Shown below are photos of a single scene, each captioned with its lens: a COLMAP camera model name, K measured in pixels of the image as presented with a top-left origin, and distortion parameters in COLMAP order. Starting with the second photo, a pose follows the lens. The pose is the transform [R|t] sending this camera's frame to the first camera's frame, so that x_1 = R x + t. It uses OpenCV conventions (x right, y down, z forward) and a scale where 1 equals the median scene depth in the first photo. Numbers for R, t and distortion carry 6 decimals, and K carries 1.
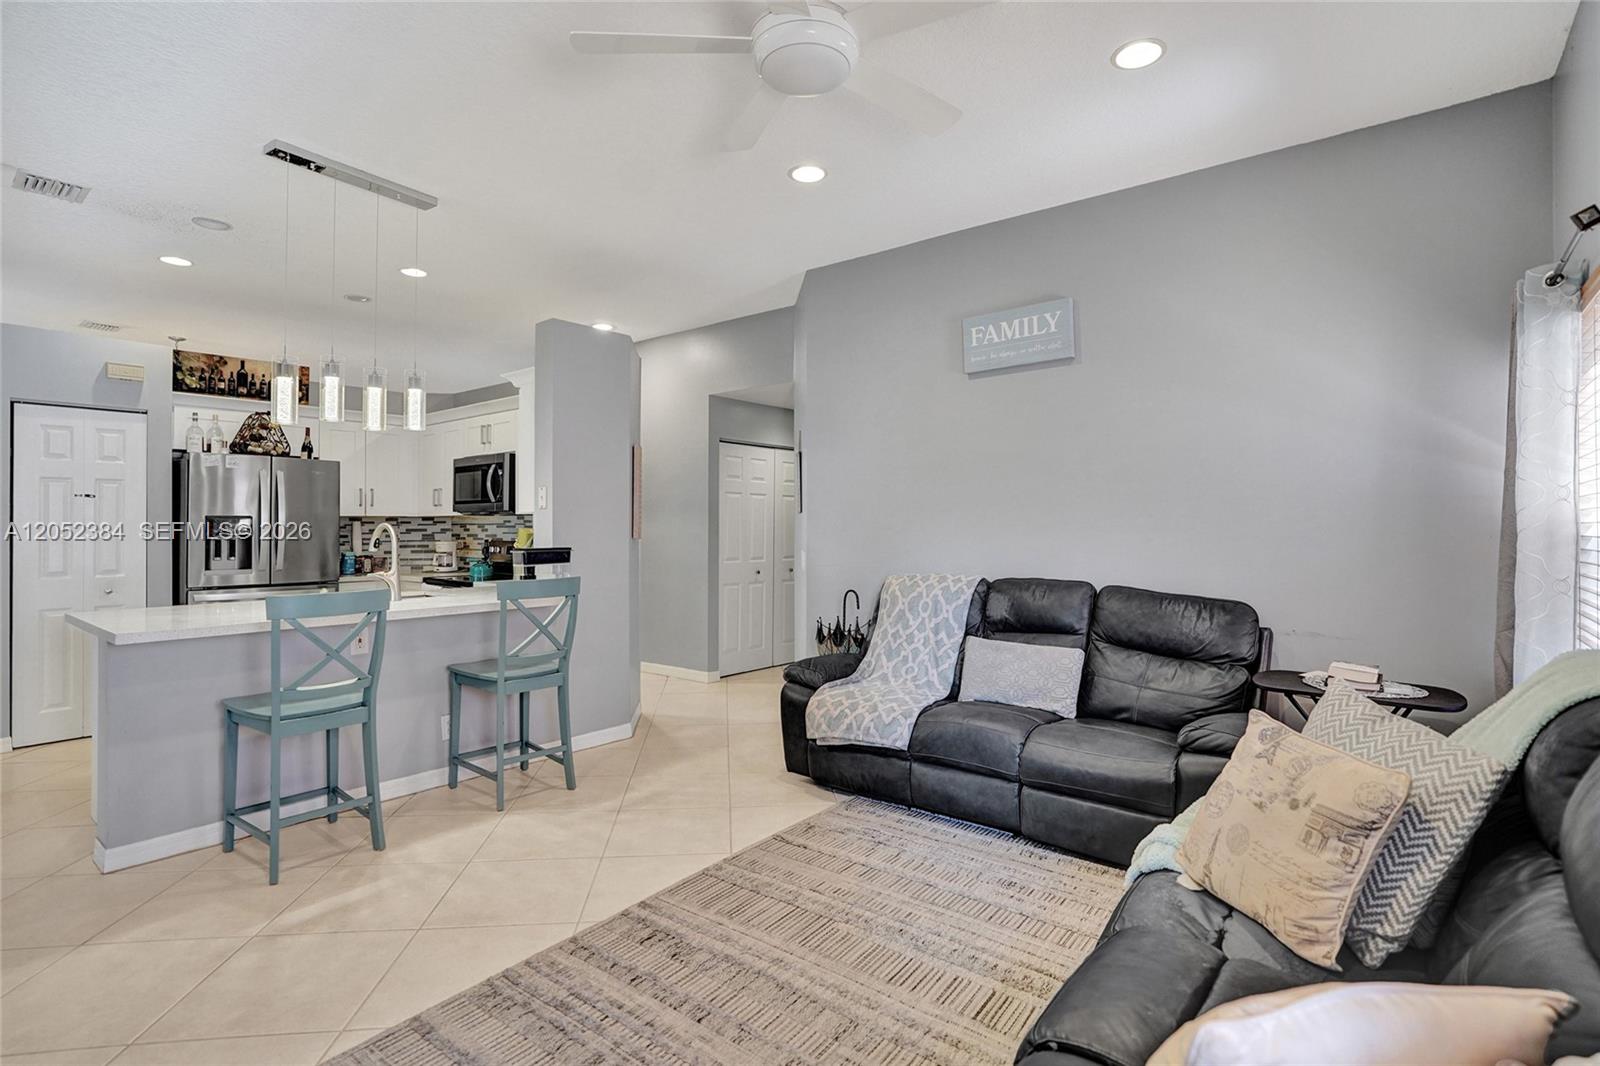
lens RADIAL K [[774.6, 0, 811.6], [0, 774.6, 517.3], [0, 0, 1]] dist [-0.046873, 0.024202]
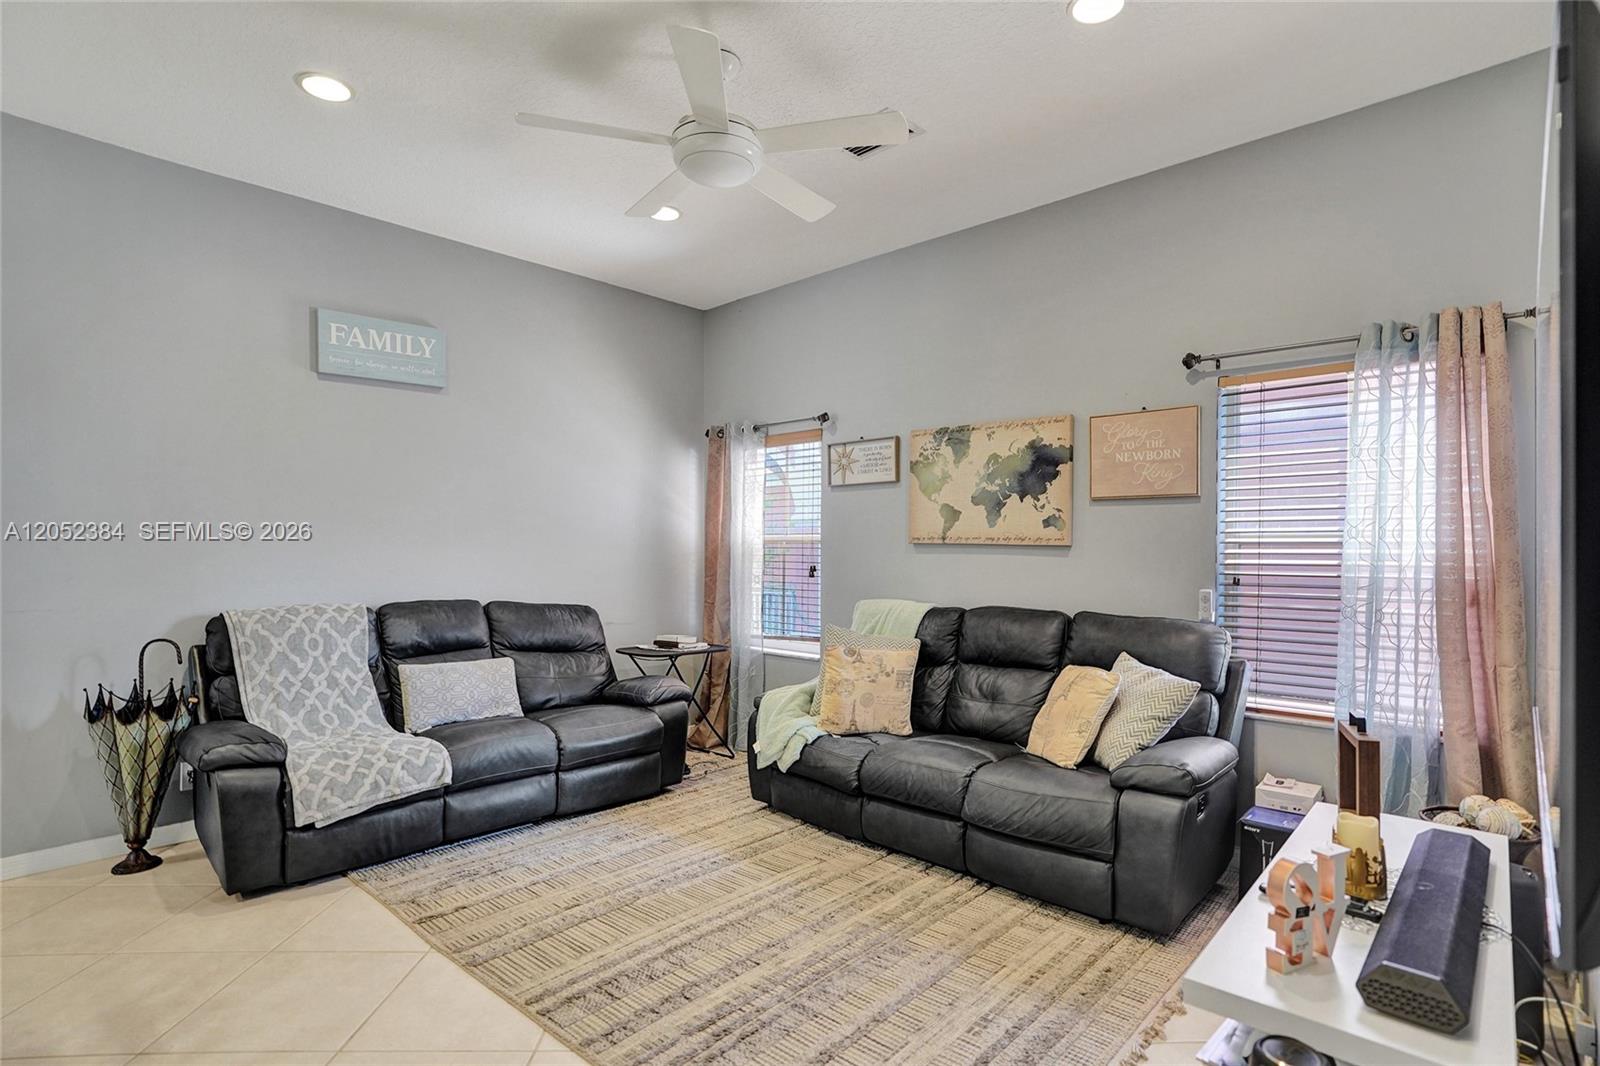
lens RADIAL K [[798.0, 0, 782.1], [0, 798.0, 561.7], [0, 0, 1]] dist [-0.000707, 0.001329]
pose [[0.101834, -0.011774, 0.994732, -0.742673], [-0.017336, 0.999757, 0.013608, 0.005987], [-0.994650, -0.018630, 0.101605, 0.454428]]
